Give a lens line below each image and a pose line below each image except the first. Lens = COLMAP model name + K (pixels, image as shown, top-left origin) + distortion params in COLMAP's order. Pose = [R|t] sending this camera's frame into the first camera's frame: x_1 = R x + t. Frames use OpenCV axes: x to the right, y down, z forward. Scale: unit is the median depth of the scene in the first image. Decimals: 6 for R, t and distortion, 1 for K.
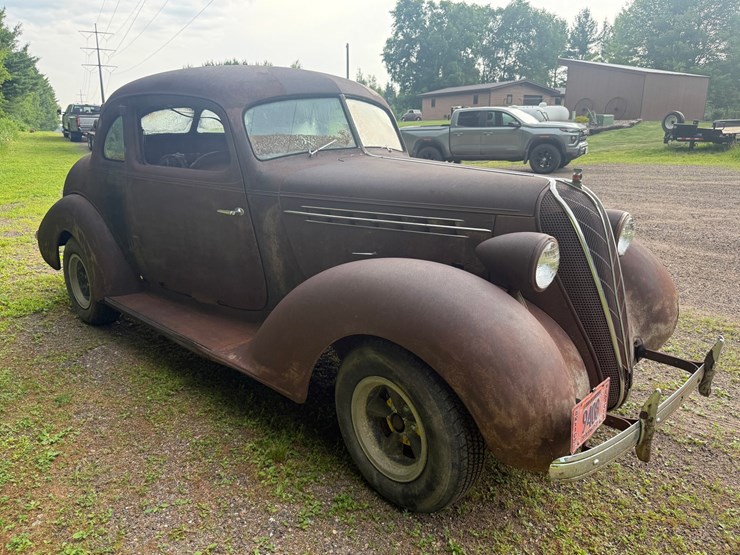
lens RADIAL K [[555.2, 0, 367.6], [0, 555.2, 278.4], [0, 0, 1]] dist [0.101330, -0.156011]
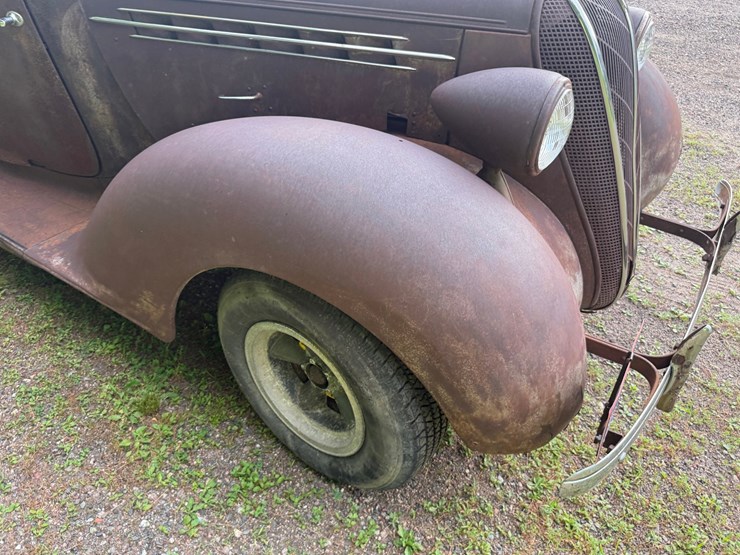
lens RADIAL K [[565.9, 0, 367.9], [0, 565.9, 274.8], [0, 0, 1]] dist [0.032841, -0.050434]
pose [[0.985735, -0.091291, 0.141398, 0.022980], [0.033565, 0.929870, 0.366354, -0.079252], [-0.164927, -0.356382, 0.919669, 0.320097]]
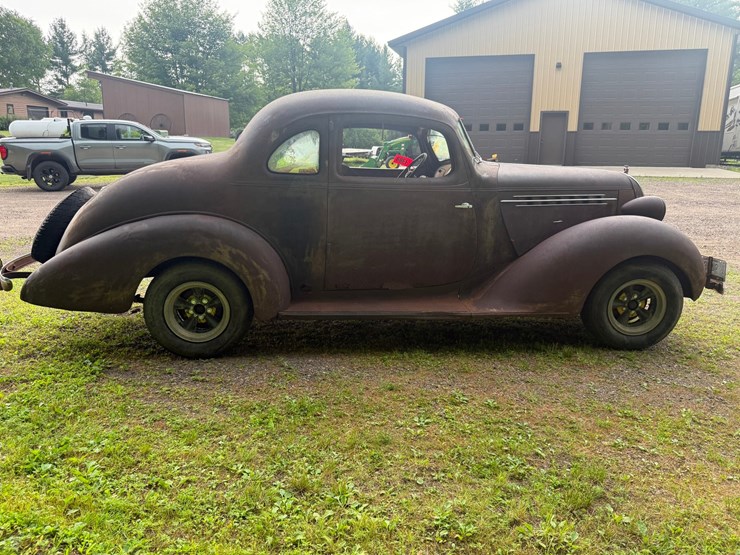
lens RADIAL K [[565.9, 0, 367.9], [0, 565.9, 274.8], [0, 0, 1]] dist [0.032841, -0.050434]
pose [[0.670665, -0.163929, 0.723420, -1.444042], [0.186779, 0.981170, 0.049178, -0.070538], [-0.717860, 0.102138, 0.688655, 0.262528]]
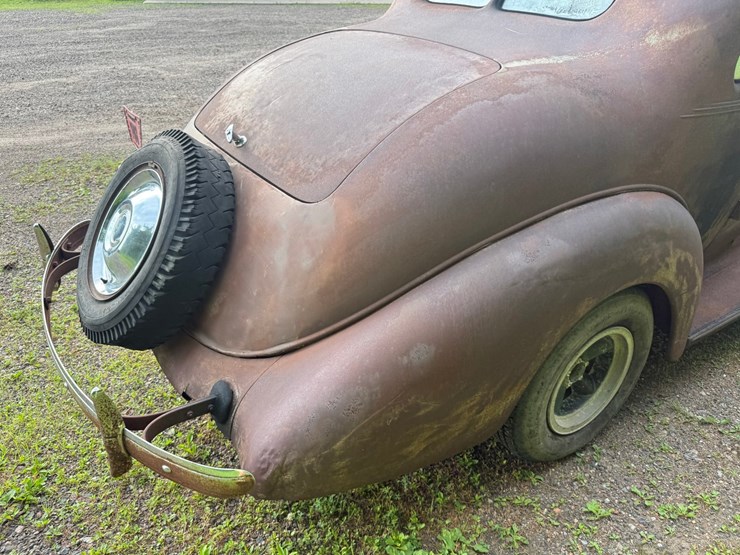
lens RADIAL K [[555.2, 0, 374.0], [0, 555.2, 277.5], [0, 0, 1]] dist [0.090619, -0.136330]
pose [[0.228809, -0.473657, 0.850468, -1.329682], [0.231499, 0.875057, 0.425070, -0.452428], [-0.945545, 0.099622, 0.309872, 1.525607]]
